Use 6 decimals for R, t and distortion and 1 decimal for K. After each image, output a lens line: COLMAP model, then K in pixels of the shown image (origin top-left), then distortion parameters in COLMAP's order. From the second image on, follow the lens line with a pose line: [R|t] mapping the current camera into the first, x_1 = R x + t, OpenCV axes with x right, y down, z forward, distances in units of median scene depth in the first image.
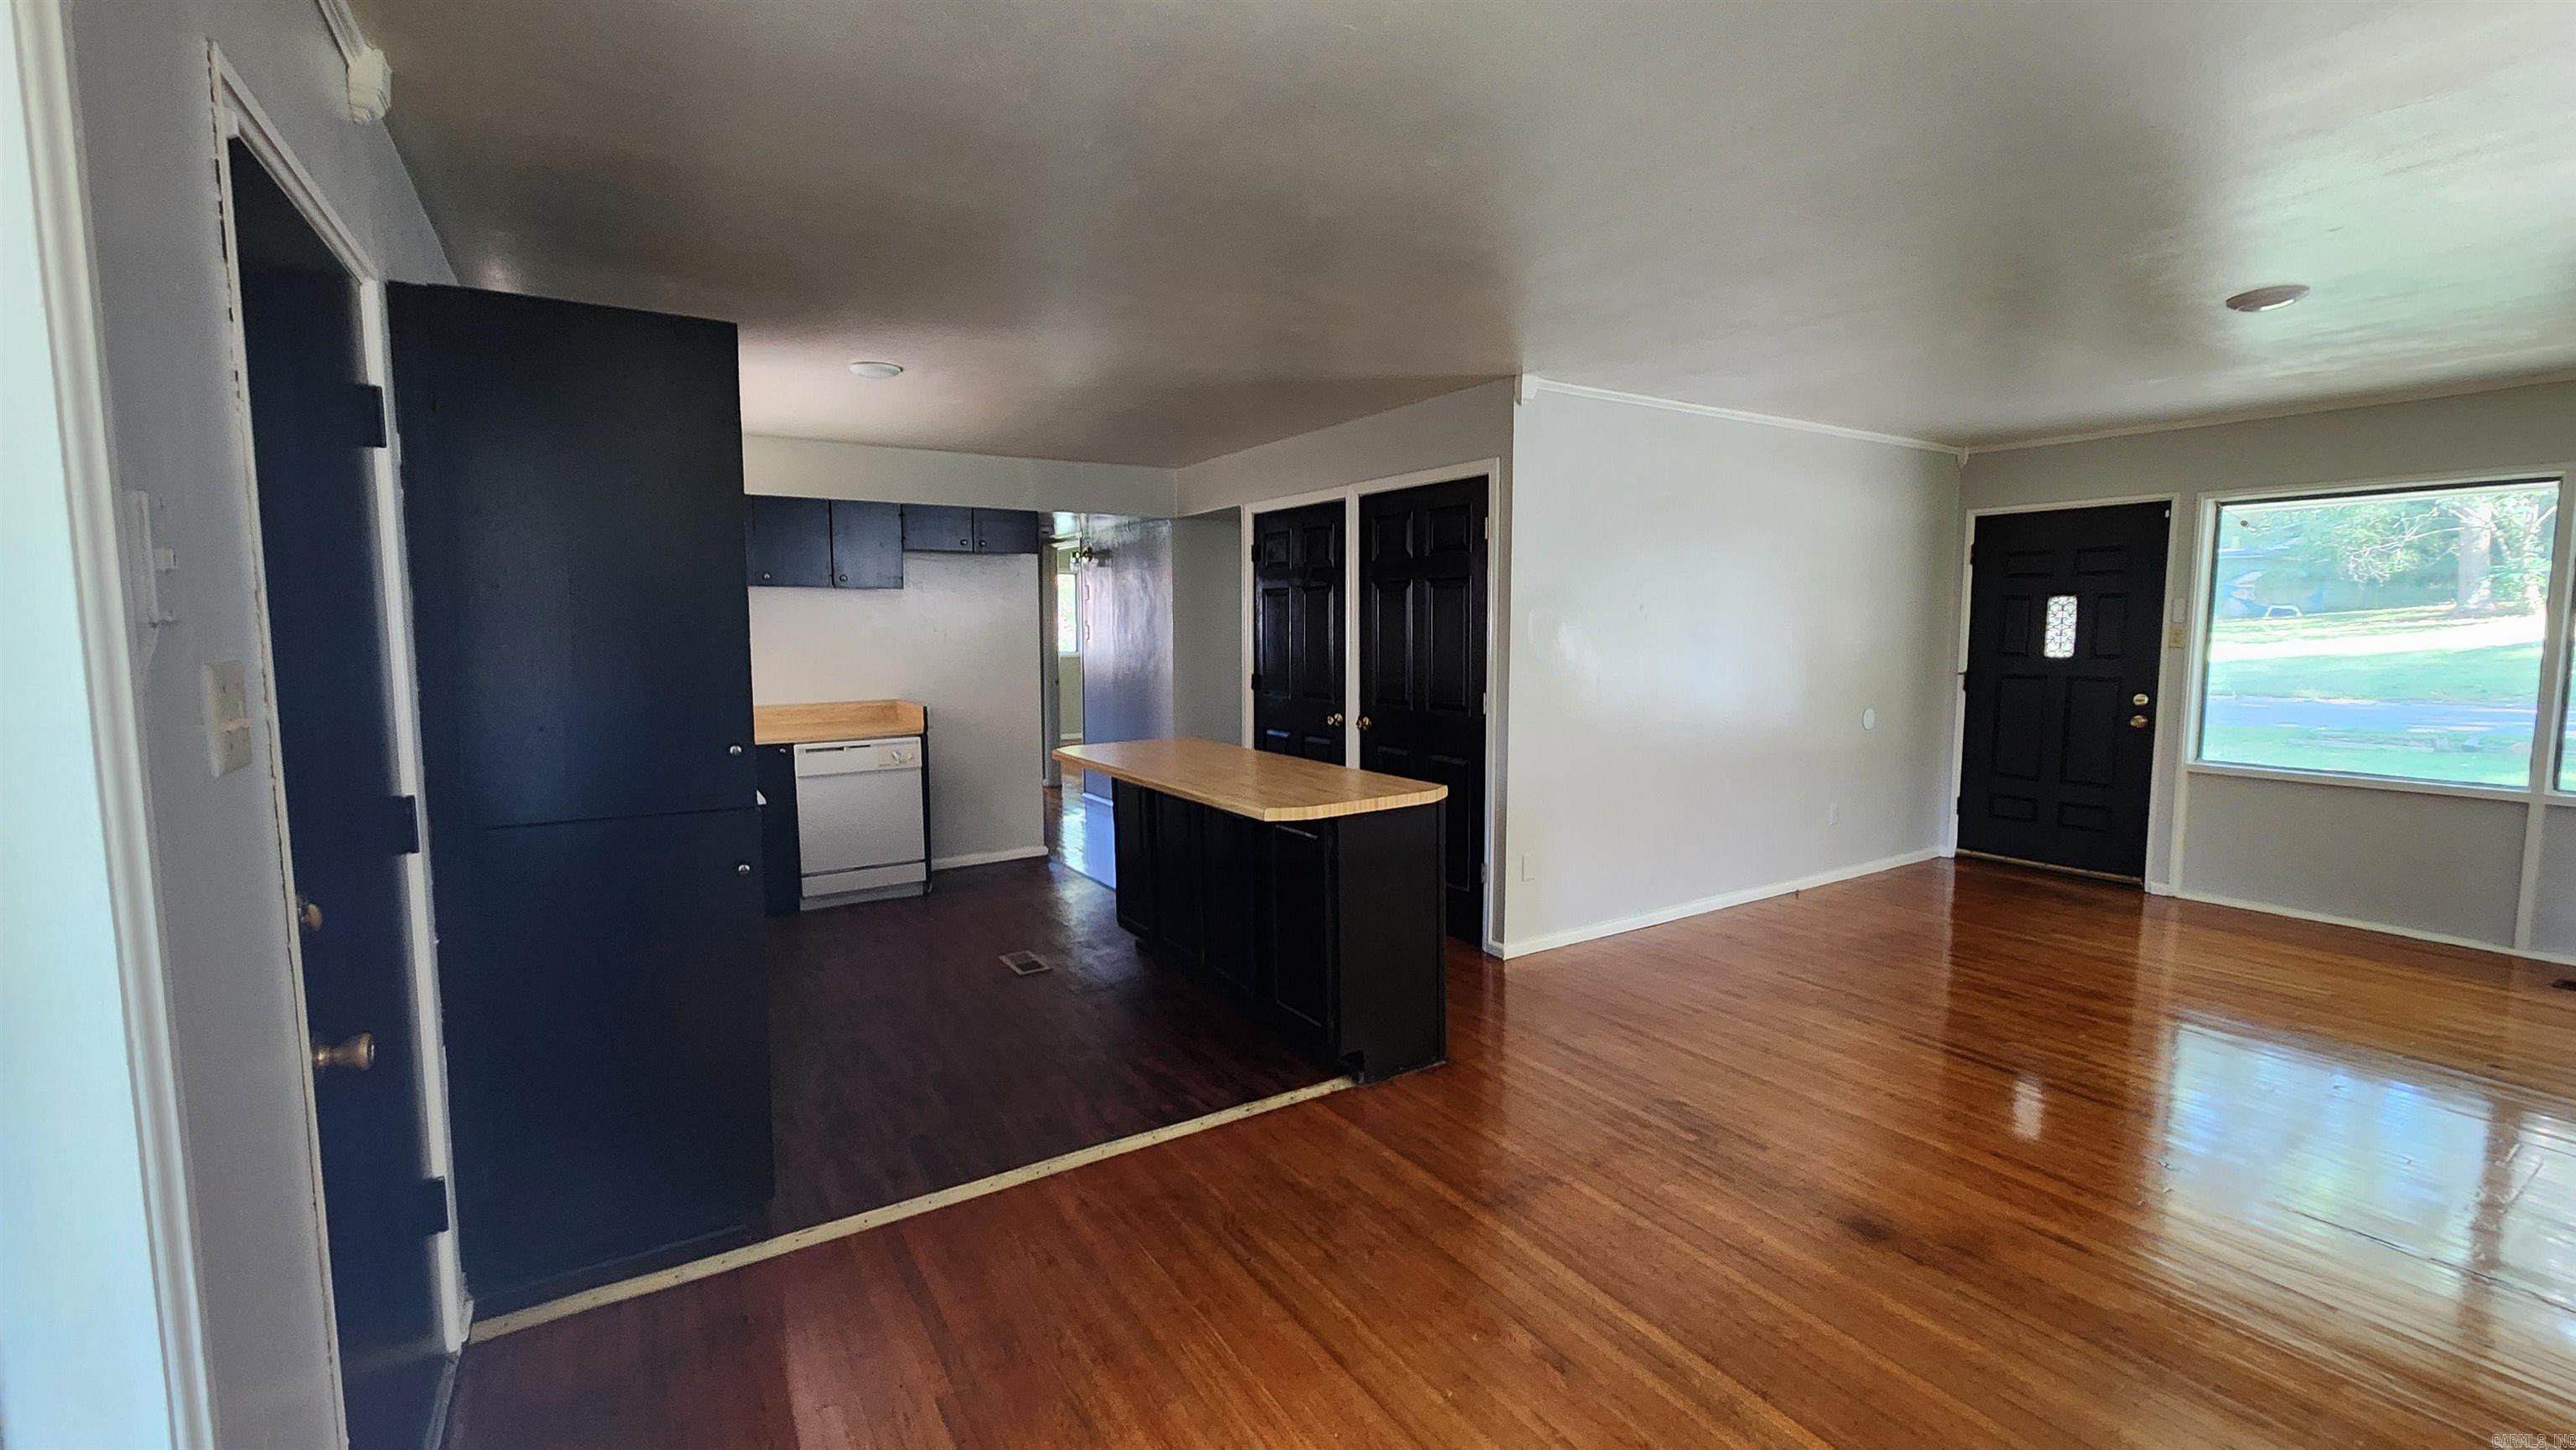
lens RADIAL K [[1063.8, 0, 1282.6], [0, 1063.8, 716.3], [0, 0, 1]] dist [0.001416, -0.000265]
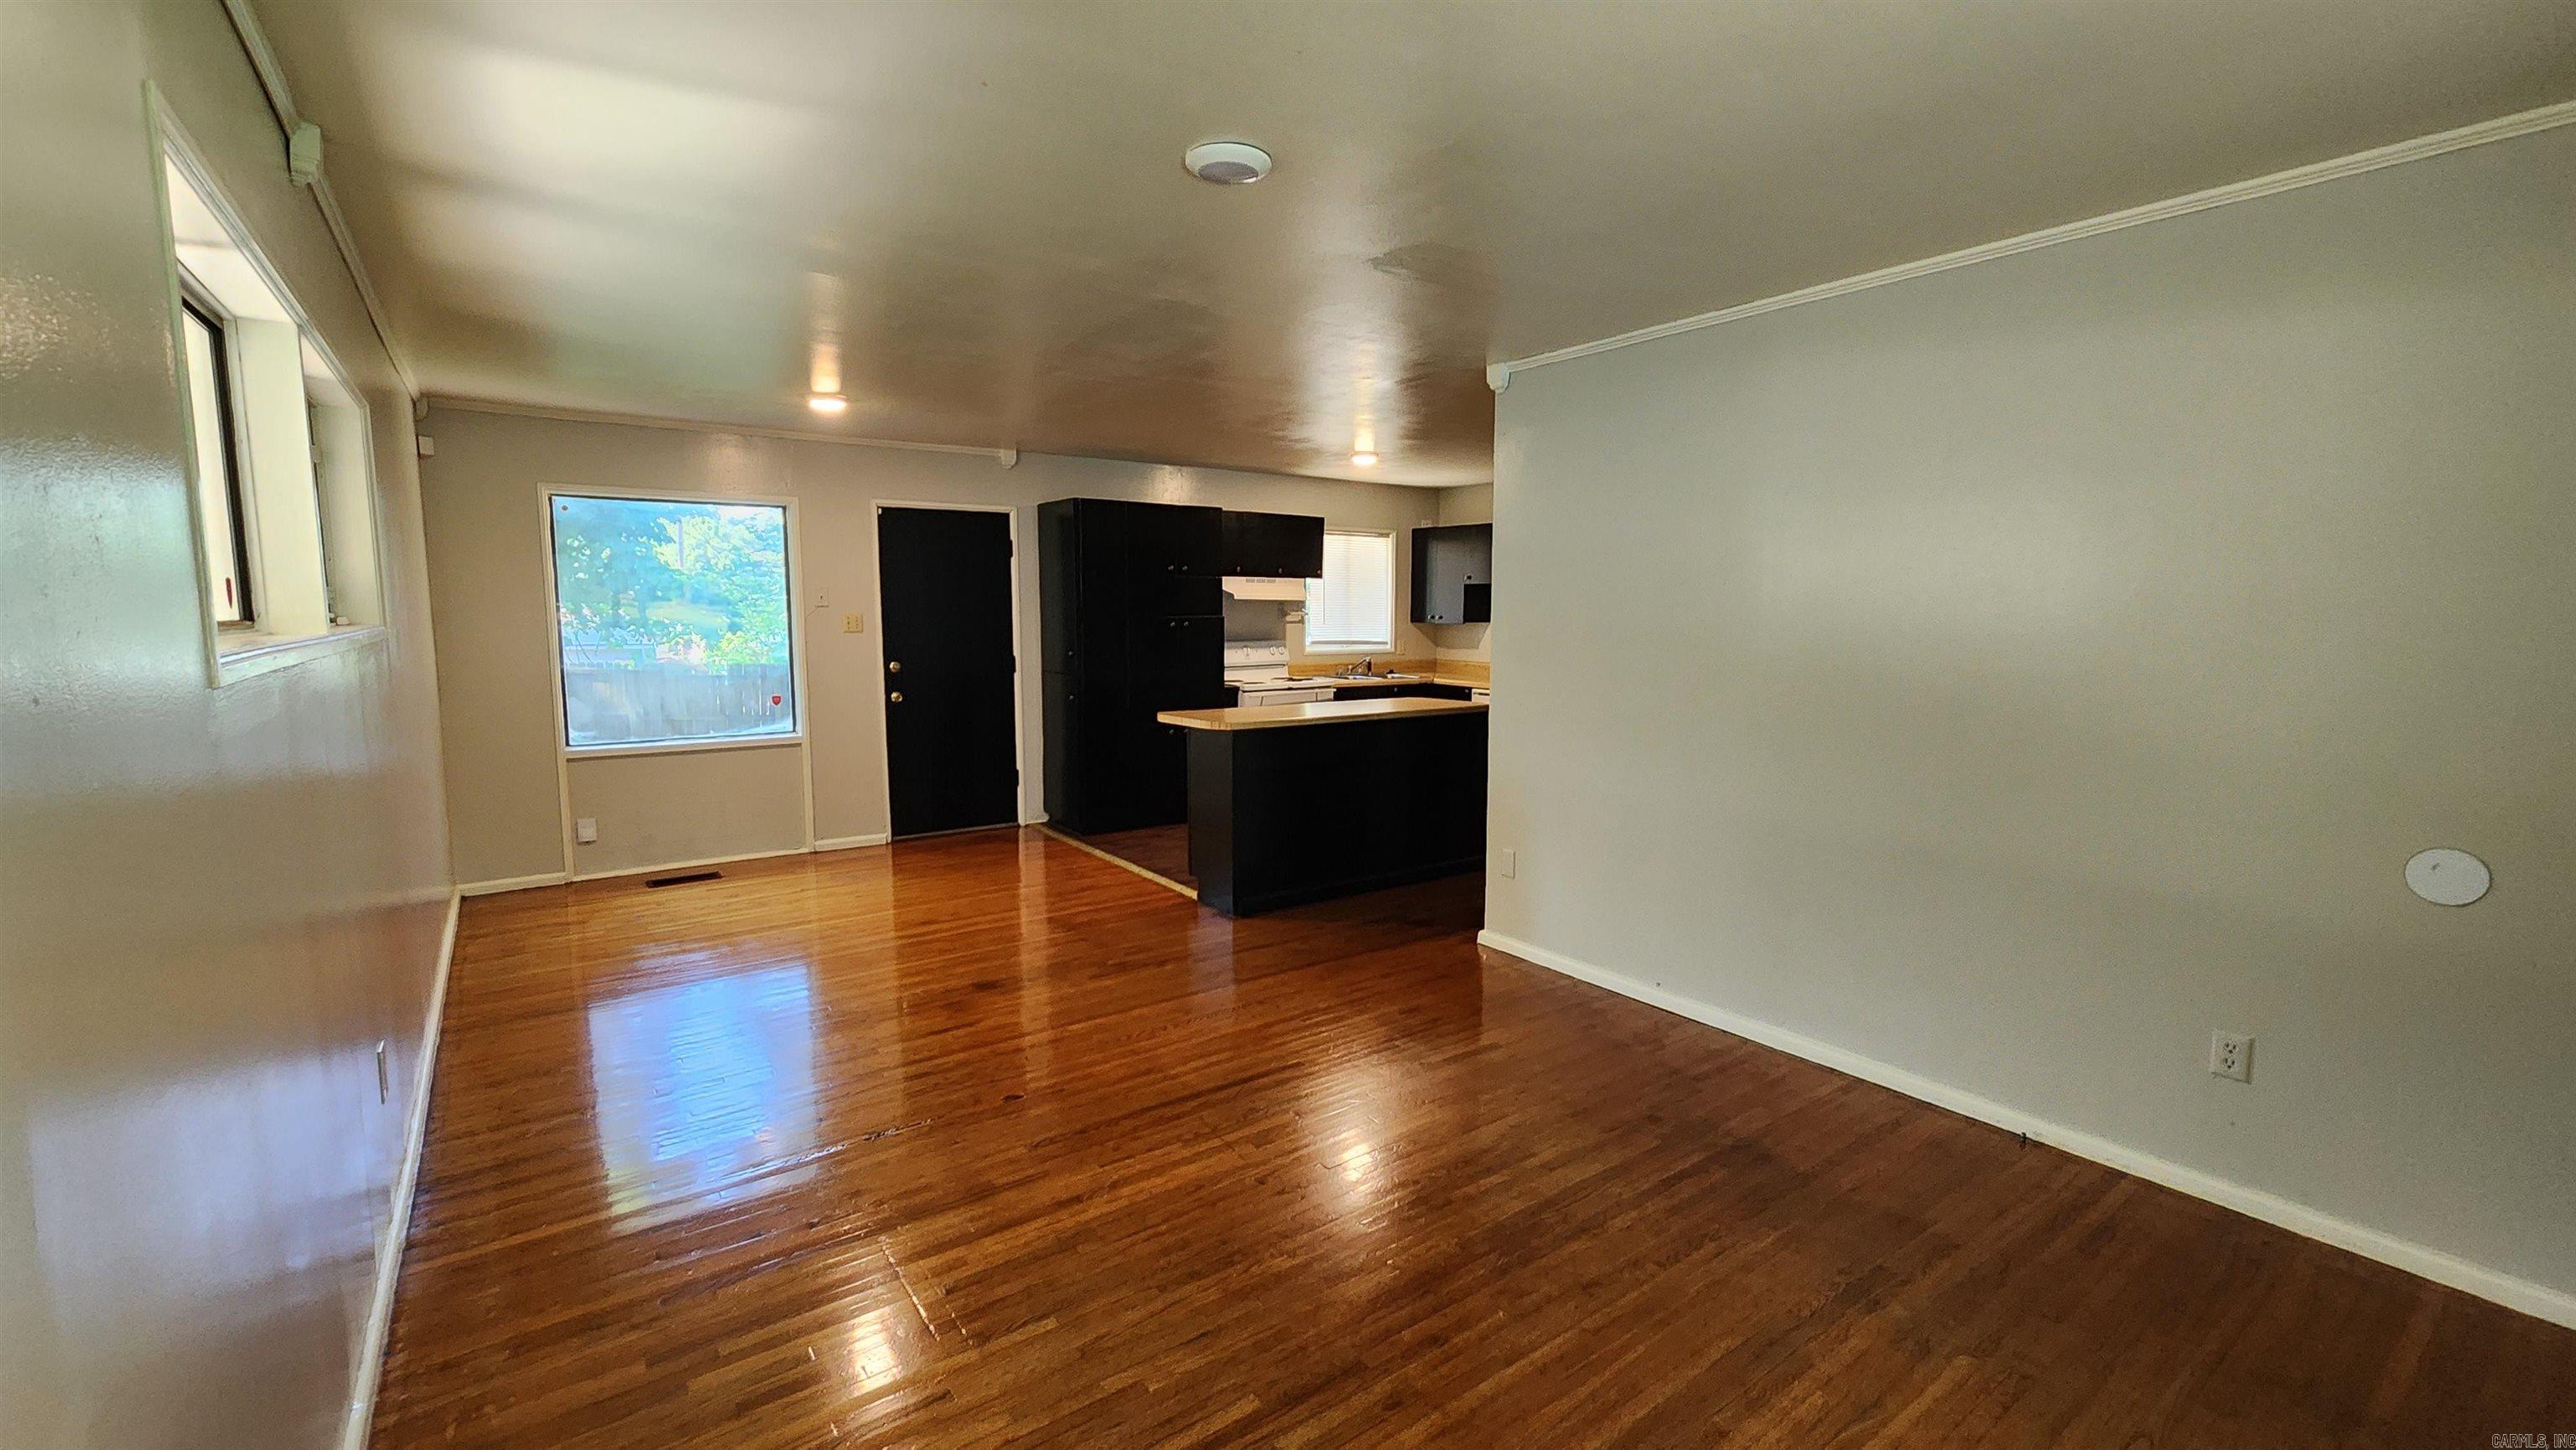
lens RADIAL K [[1063.8, 0, 1279.9], [0, 1063.8, 720.7], [0, 0, 1]] dist [0.001416, -0.000265]
pose [[0.053193, 0.110859, -0.992412, 1.446212], [-0.091039, 0.990218, 0.105734, -0.088835], [0.994426, 0.084724, 0.062766, 0.884749]]
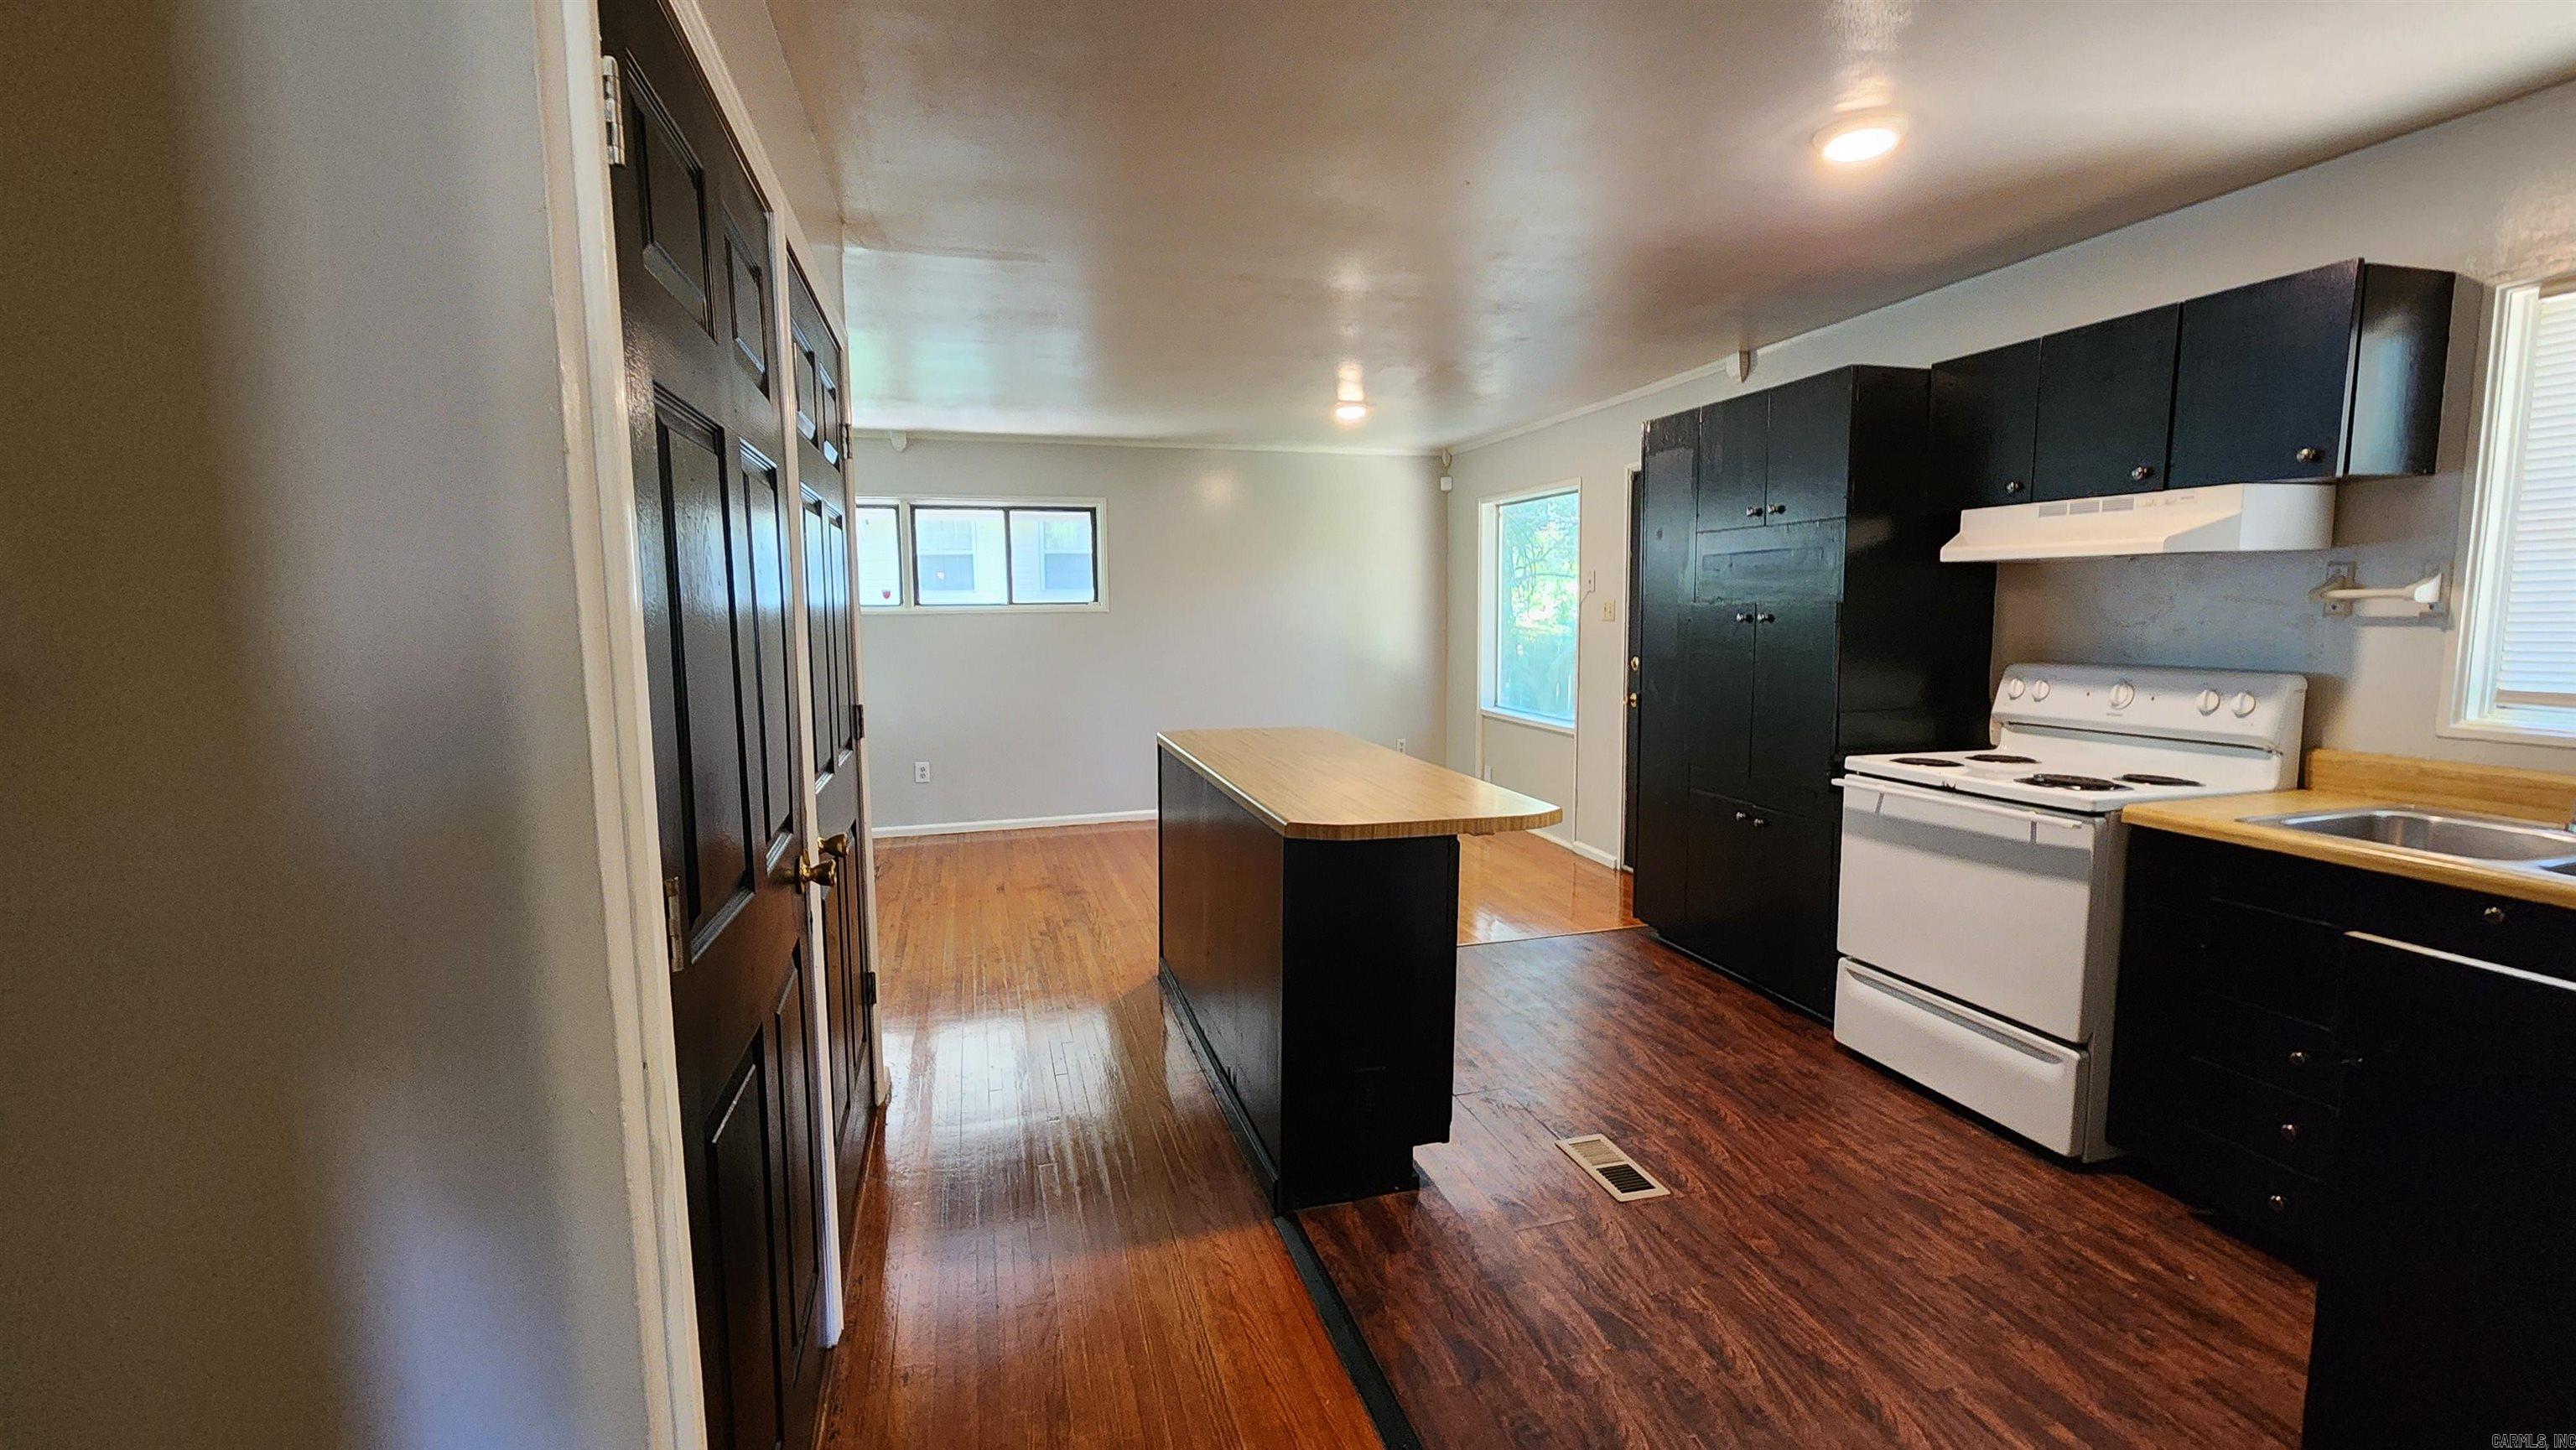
lens RADIAL K [[1063.8, 0, 1287.4], [0, 1063.8, 714.5], [0, 0, 1]] dist [0.001416, -0.000265]
pose [[-0.961449, -0.016984, 0.274458, -0.274799], [0.036196, 0.981590, 0.187538, -0.154230], [-0.272591, 0.190242, -0.943134, 1.867535]]
